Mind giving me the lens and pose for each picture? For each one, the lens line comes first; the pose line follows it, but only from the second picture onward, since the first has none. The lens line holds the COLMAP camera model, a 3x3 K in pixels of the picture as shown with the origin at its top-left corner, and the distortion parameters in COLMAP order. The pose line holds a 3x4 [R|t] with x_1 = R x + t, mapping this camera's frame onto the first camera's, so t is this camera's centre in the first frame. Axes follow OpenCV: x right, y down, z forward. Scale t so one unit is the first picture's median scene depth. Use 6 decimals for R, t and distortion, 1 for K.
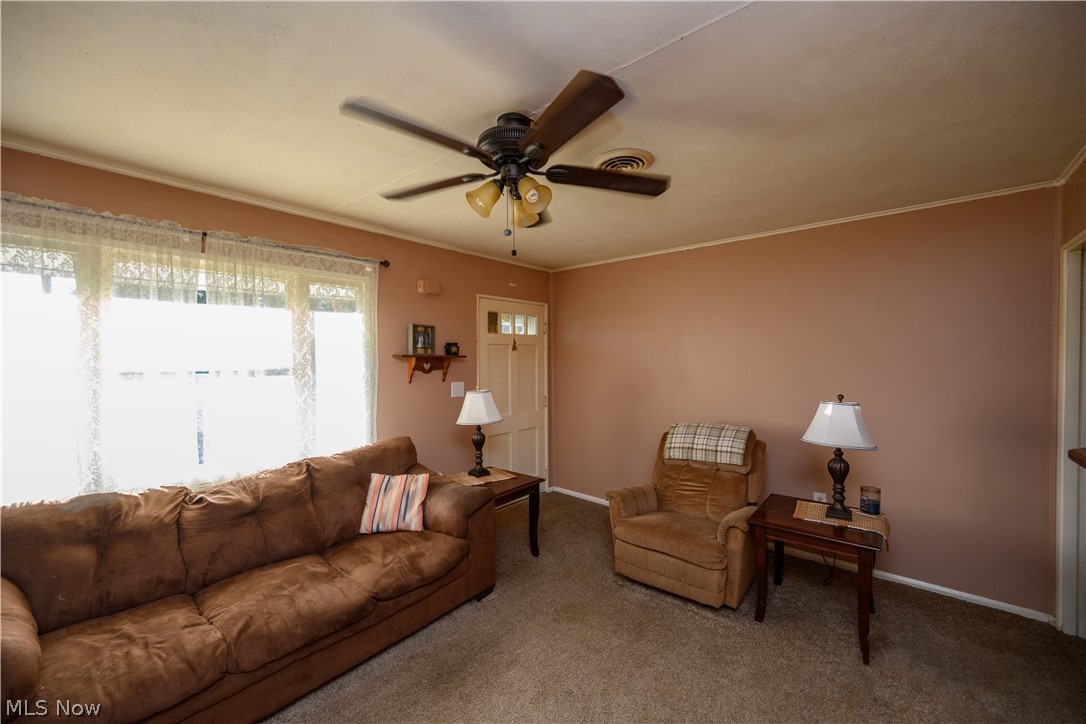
lens RADIAL K [[441.5, 0, 546.5], [0, 441.5, 370.3], [0, 0, 1]] dist [0.000542, 0.000534]
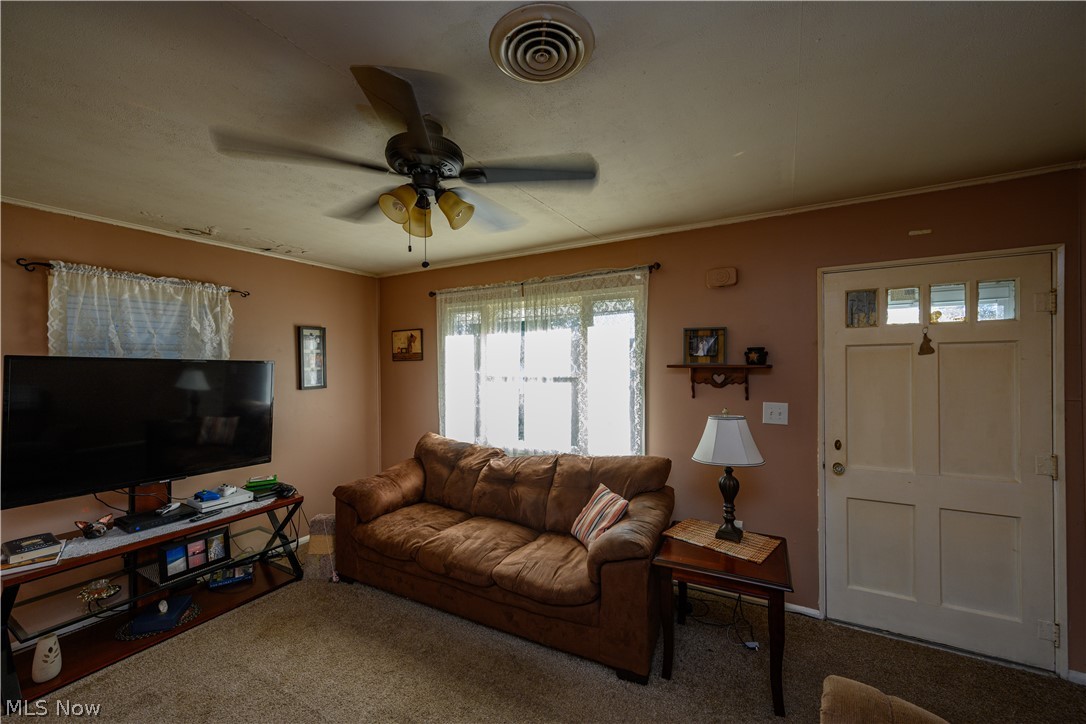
lens RADIAL K [[441.5, 0, 546.5], [0, 441.5, 370.3], [0, 0, 1]] dist [0.000542, 0.000534]
pose [[0.161594, 0.011733, -0.986788, 0.517409], [-0.024741, 0.999663, 0.007835, -0.025758], [0.986547, 0.023148, 0.161830, 0.635481]]
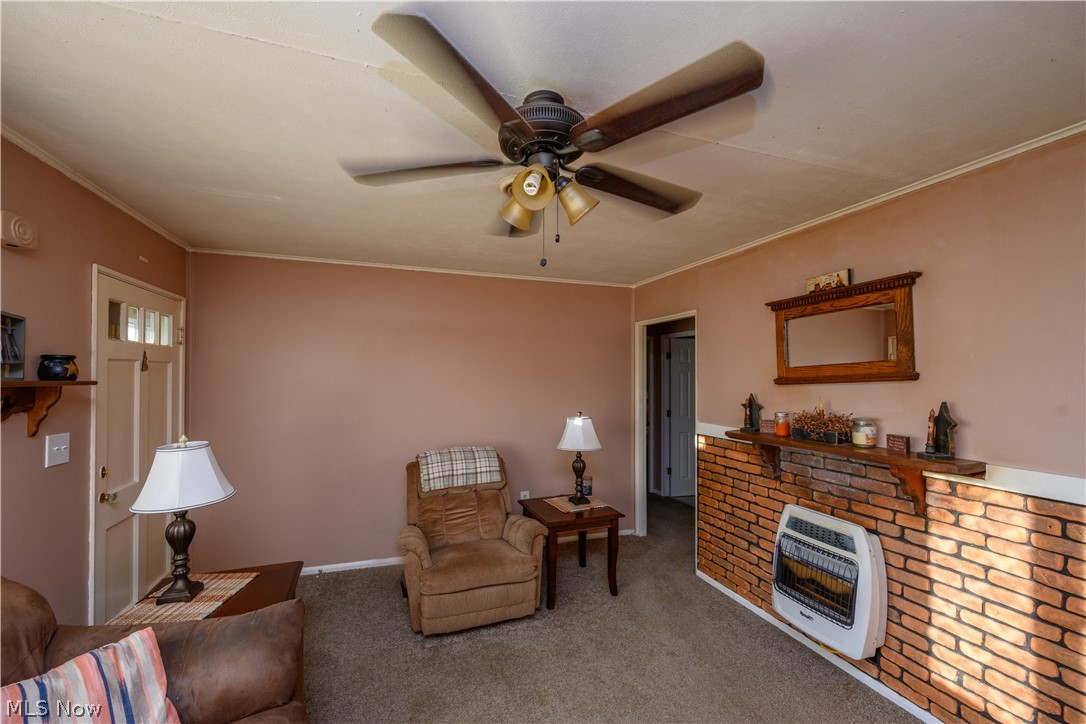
lens RADIAL K [[441.5, 0, 546.5], [0, 441.5, 370.3], [0, 0, 1]] dist [0.000542, 0.000534]
pose [[0.478225, 0.018295, 0.878047, -0.455586], [0.016513, 0.999419, -0.029817, -0.026232], [-0.878082, 0.028758, 0.477645, 0.343187]]
